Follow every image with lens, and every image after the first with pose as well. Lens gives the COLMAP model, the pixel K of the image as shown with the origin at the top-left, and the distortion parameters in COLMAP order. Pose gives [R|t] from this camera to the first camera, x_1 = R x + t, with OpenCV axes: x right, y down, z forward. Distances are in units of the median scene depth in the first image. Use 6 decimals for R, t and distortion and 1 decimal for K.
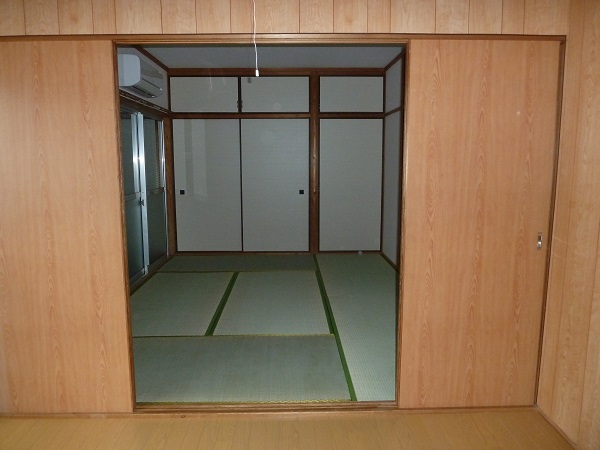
lens RADIAL K [[446.7, 0, 301.0], [0, 446.7, 223.4], [0, 0, 1]] dist [-0.024961, -0.009783]
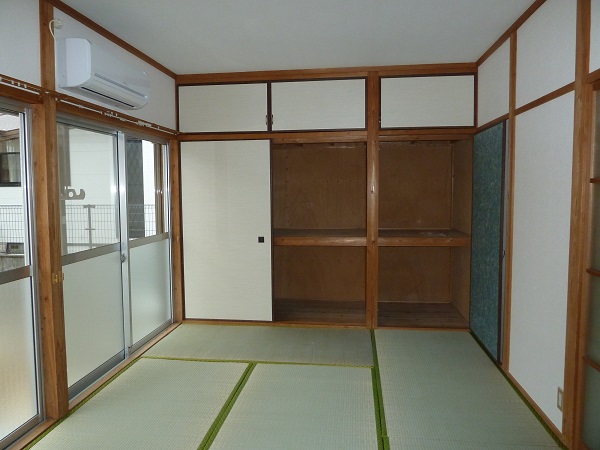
lens RADIAL K [[446.7, 0, 300.3], [0, 446.7, 224.6], [0, 0, 1]] dist [-0.024961, -0.009783]
pose [[0.988967, 0.007111, -0.147965, 0.022020], [-0.016144, 0.998072, -0.059937, -0.053236], [0.147253, 0.061665, 0.987175, 0.297620]]
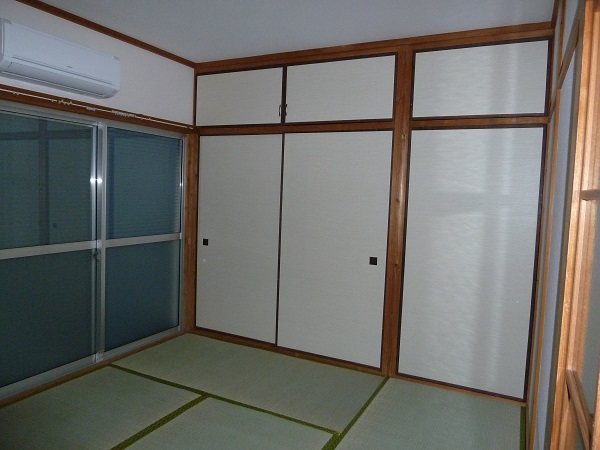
lens RADIAL K [[446.7, 0, 299.7], [0, 446.7, 225.1], [0, 0, 1]] dist [-0.024961, -0.009783]
pose [[0.878849, 0.072740, -0.471523, 0.187821], [-0.106507, 0.993280, -0.045285, -0.082795], [0.465060, 0.090019, 0.880690, 0.478572]]
